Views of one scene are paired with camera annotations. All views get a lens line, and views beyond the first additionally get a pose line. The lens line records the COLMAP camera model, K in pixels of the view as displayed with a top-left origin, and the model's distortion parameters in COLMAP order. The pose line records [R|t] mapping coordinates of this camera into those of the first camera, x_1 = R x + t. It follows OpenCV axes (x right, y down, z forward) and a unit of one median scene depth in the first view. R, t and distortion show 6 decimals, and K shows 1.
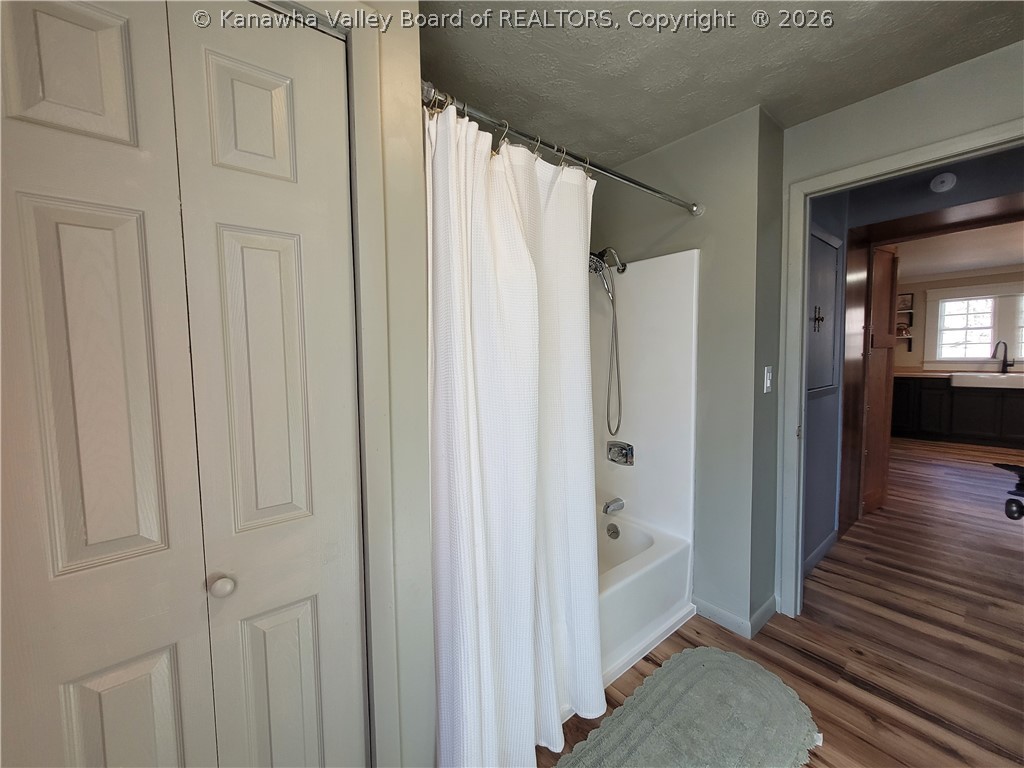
lens RADIAL K [[405.9, 0, 509.1], [0, 405.9, 379.0], [0, 0, 1]] dist [0.000520, -0.000064]
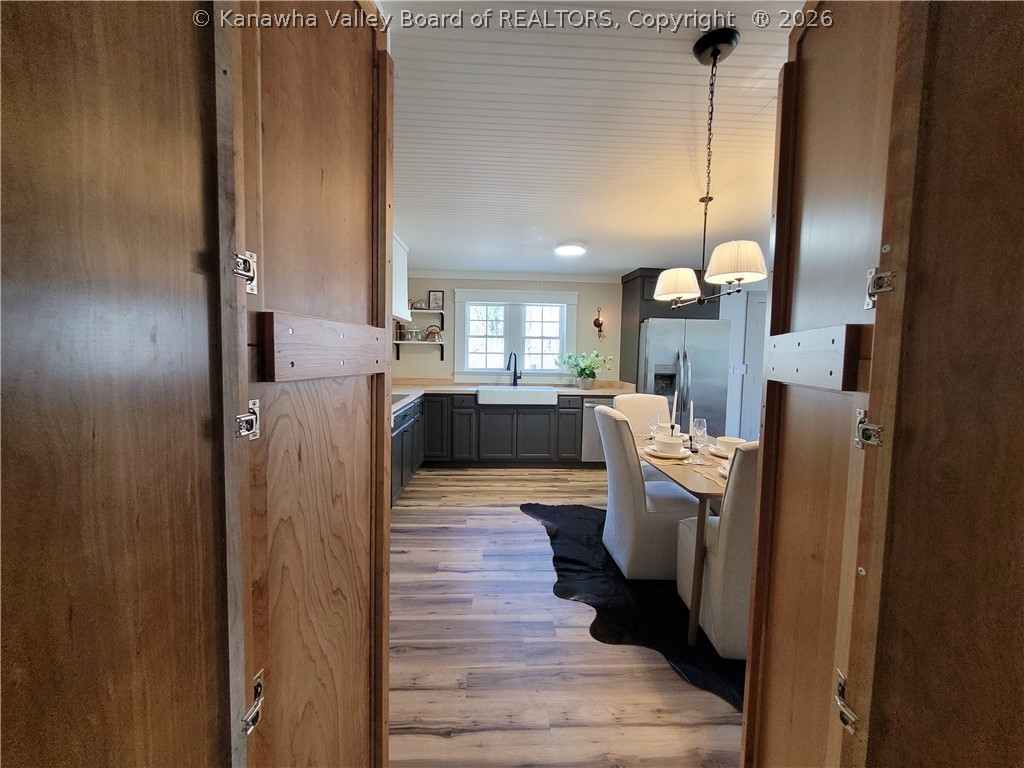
lens RADIAL K [[405.9, 0, 507.9], [0, 405.9, 377.4], [0, 0, 1]] dist [0.000520, -0.000064]
pose [[0.600276, -0.020788, 0.799522, 0.423841], [0.020247, 0.999737, 0.010793, -0.041333], [-0.799536, 0.009709, 0.600539, 0.414616]]
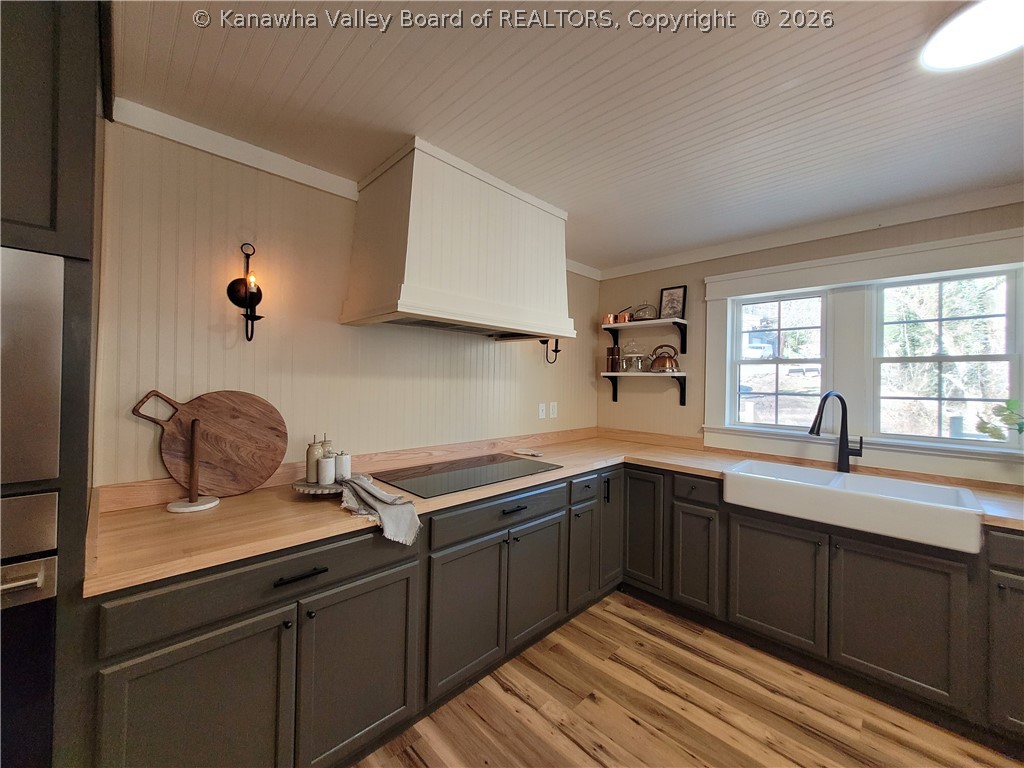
lens RADIAL K [[405.9, 0, 505.3], [0, 405.9, 376.7], [0, 0, 1]] dist [0.000520, -0.000064]
pose [[0.994291, 0.038982, 0.099332, 0.772993], [-0.032108, 0.997038, -0.069882, -0.064302], [-0.101762, 0.066293, 0.992597, 0.574543]]
